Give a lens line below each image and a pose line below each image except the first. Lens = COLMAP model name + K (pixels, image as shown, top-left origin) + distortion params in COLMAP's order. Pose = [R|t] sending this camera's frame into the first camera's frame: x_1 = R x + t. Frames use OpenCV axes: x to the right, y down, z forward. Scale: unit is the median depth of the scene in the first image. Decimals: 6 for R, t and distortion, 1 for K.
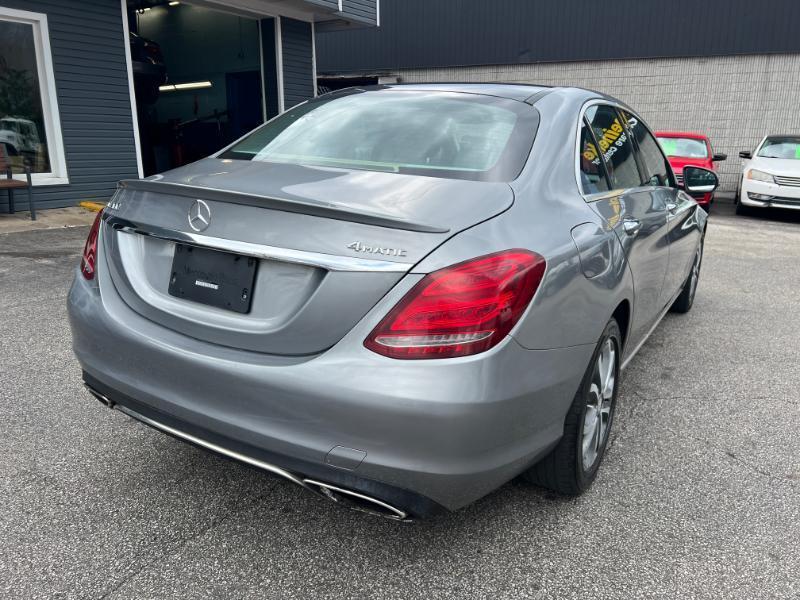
lens RADIAL K [[609.7, 0, 411.3], [0, 609.7, 285.1], [0, 0, 1]] dist [0.050683, -0.059375]
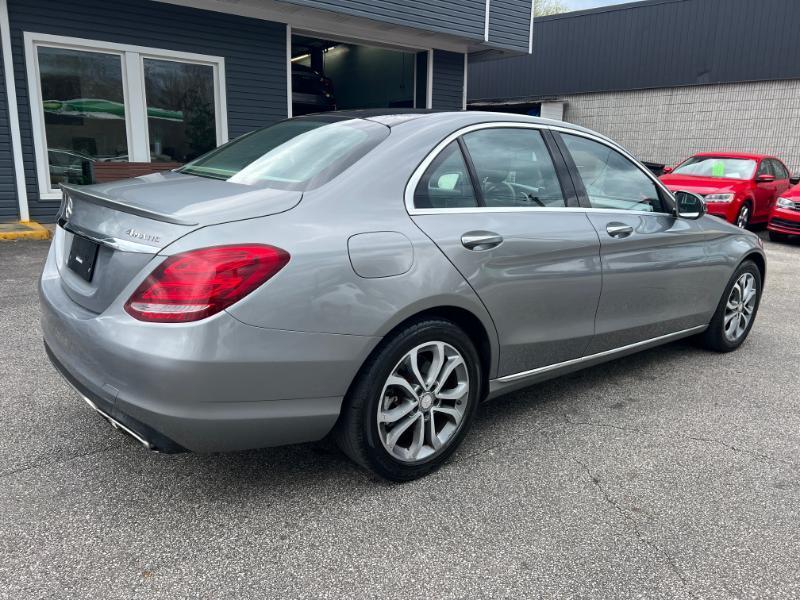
lens RADIAL K [[609.7, 0, 411.3], [0, 609.7, 287.8], [0, 0, 1]] dist [0.050683, -0.059375]
pose [[0.945887, 0.076267, -0.315406, 0.297135], [-0.087587, 0.995917, -0.021851, 0.010067], [0.312452, 0.048294, 0.948705, -0.017871]]
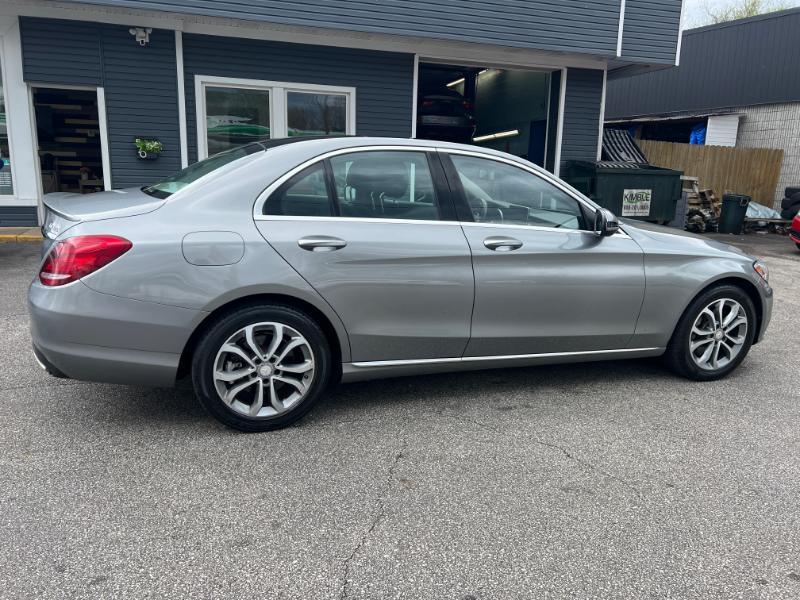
lens RADIAL K [[609.7, 0, 402.4], [0, 609.7, 294.4], [0, 0, 1]] dist [0.050683, -0.059375]
pose [[0.781083, 0.129624, -0.610824, 0.658369], [-0.162006, 0.986787, 0.002245, -0.010855], [0.603045, 0.097204, 0.791763, 0.050552]]
